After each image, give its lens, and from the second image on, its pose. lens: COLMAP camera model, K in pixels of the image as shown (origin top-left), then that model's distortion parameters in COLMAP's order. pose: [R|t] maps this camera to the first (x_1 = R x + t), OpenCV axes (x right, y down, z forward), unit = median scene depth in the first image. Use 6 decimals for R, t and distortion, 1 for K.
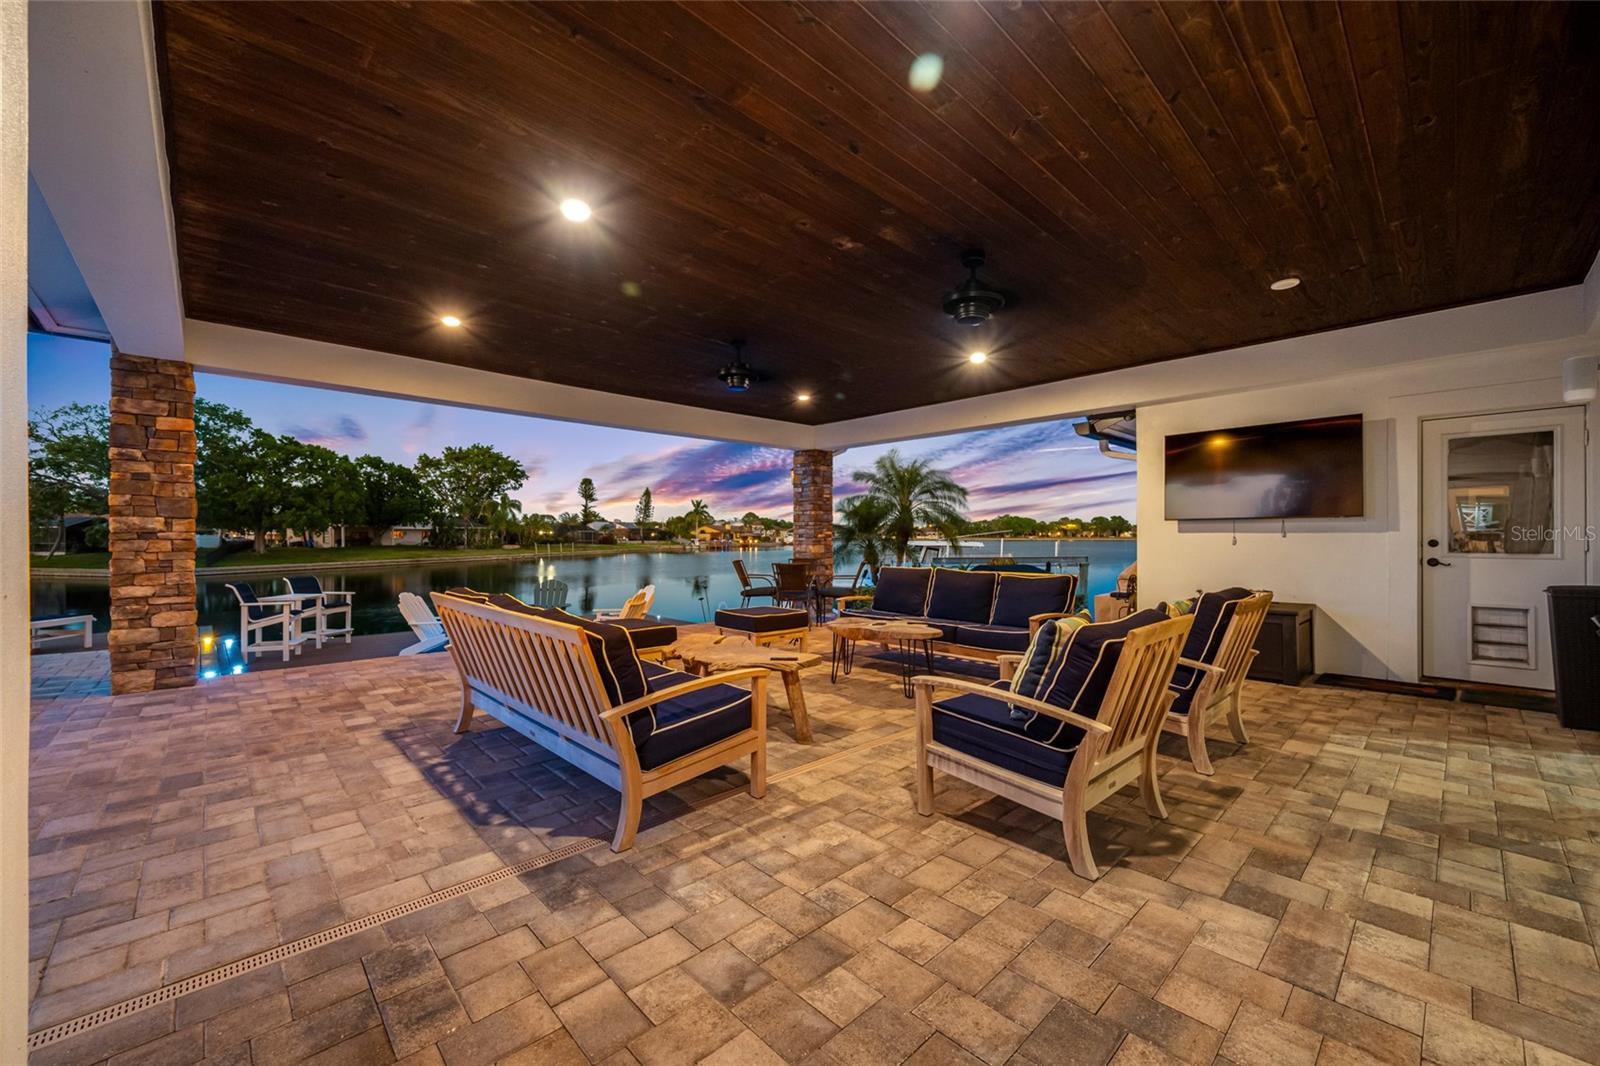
lens RADIAL K [[638.5, 0, 827.6], [0, 638.5, 530.0], [0, 0, 1]] dist [0.011904, -0.000123]
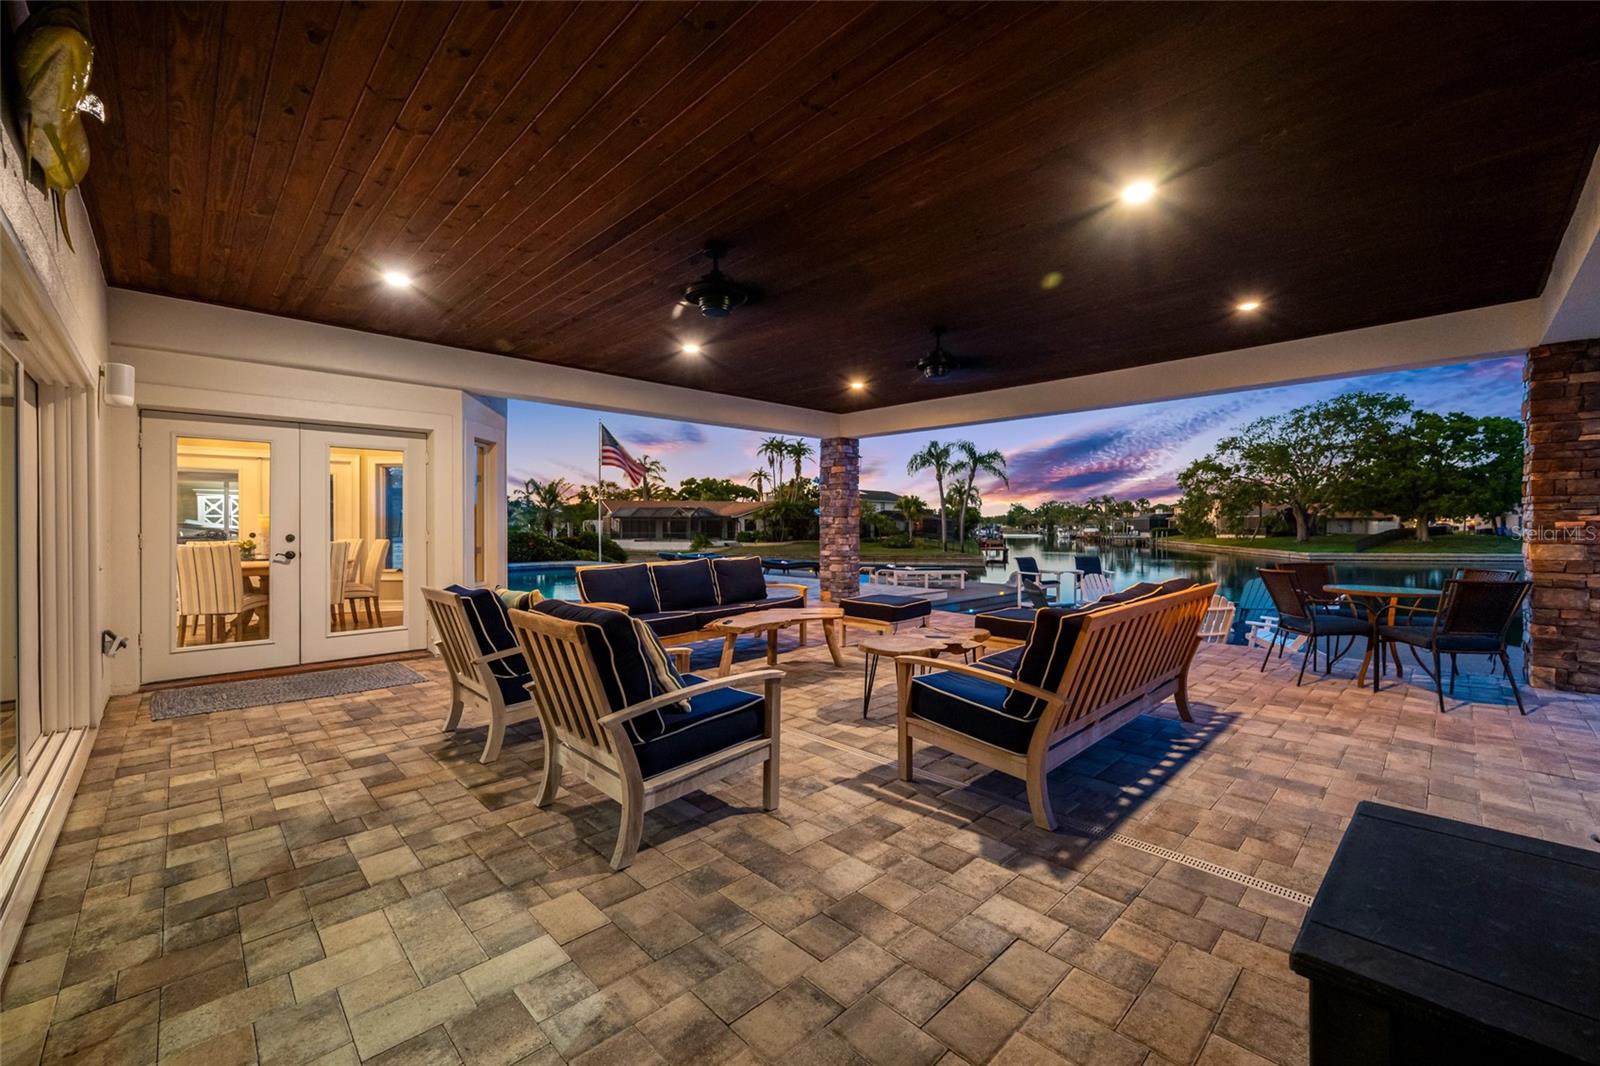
lens RADIAL K [[638.5, 0, 790.9], [0, 638.5, 517.8], [0, 0, 1]] dist [0.011904, -0.000123]
pose [[-0.026941, -0.010057, -0.999586, 1.636243], [0.013067, 0.999860, -0.010412, 0.004117], [0.999552, -0.013343, -0.026806, 1.537092]]
